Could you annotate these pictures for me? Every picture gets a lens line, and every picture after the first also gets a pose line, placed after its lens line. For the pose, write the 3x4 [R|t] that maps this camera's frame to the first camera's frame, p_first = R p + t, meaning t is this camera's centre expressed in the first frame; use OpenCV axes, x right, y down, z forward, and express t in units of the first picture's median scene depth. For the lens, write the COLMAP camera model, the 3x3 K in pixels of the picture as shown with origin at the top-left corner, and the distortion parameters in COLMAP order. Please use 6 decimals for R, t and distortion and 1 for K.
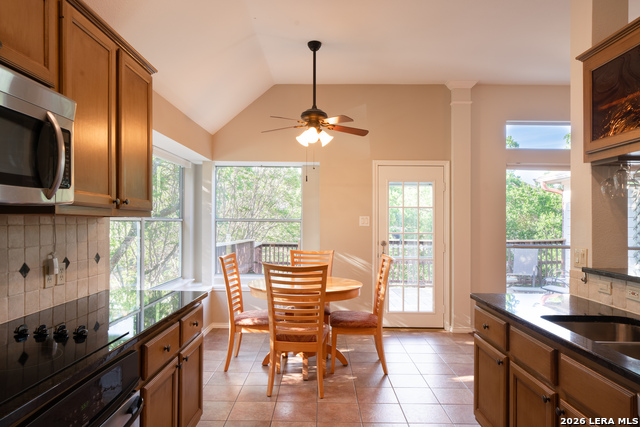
lens RADIAL K [[425.2, 0, 319.2], [0, 425.2, 221.6], [0, 0, 1]] dist [0.007820, -0.001217]
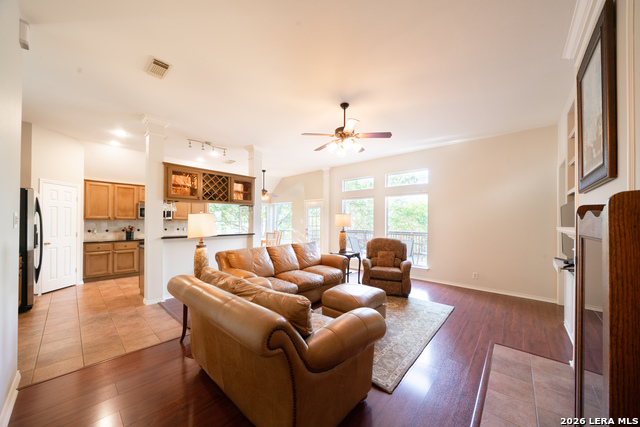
lens RADIAL K [[226.4, 0, 315.3], [0, 226.4, 223.0], [0, 0, 1]] dist [0.002627, 0.000101]
pose [[0.747506, -0.001955, -0.664252, 1.889099], [0.001968, 0.999998, -0.000729, 0.013548], [0.664252, -0.000762, 0.747508, -0.119833]]
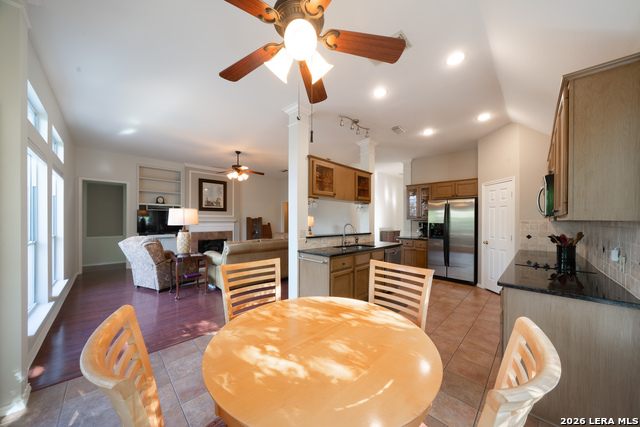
lens RADIAL K [[218.2, 0, 314.7], [0, 218.2, 219.0], [0, 0, 1]] dist [-0.006047, 0.000034]
pose [[-0.699135, -0.006533, 0.714960, -0.274626], [-0.011911, 0.999926, -0.002511, -0.004808], [-0.714891, -0.010271, -0.699161, 1.455579]]
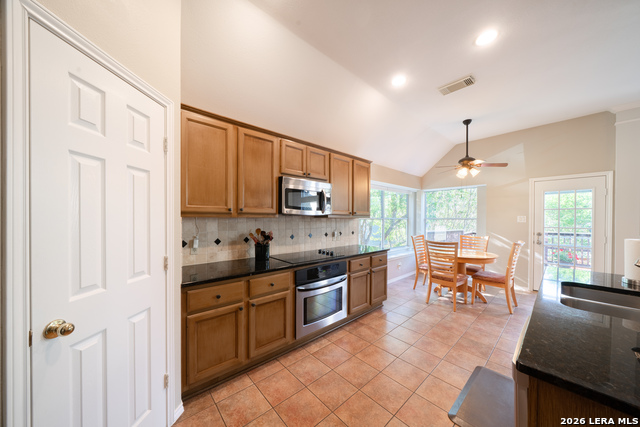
lens RADIAL K [[218.2, 0, 318.2], [0, 218.2, 221.1], [0, 0, 1]] dist [-0.006047, 0.000034]
pose [[0.670241, 0.001476, -0.742142, 0.312581], [0.003440, 0.999981, 0.005095, -0.000097], [0.742135, -0.005968, 0.670223, -0.110726]]
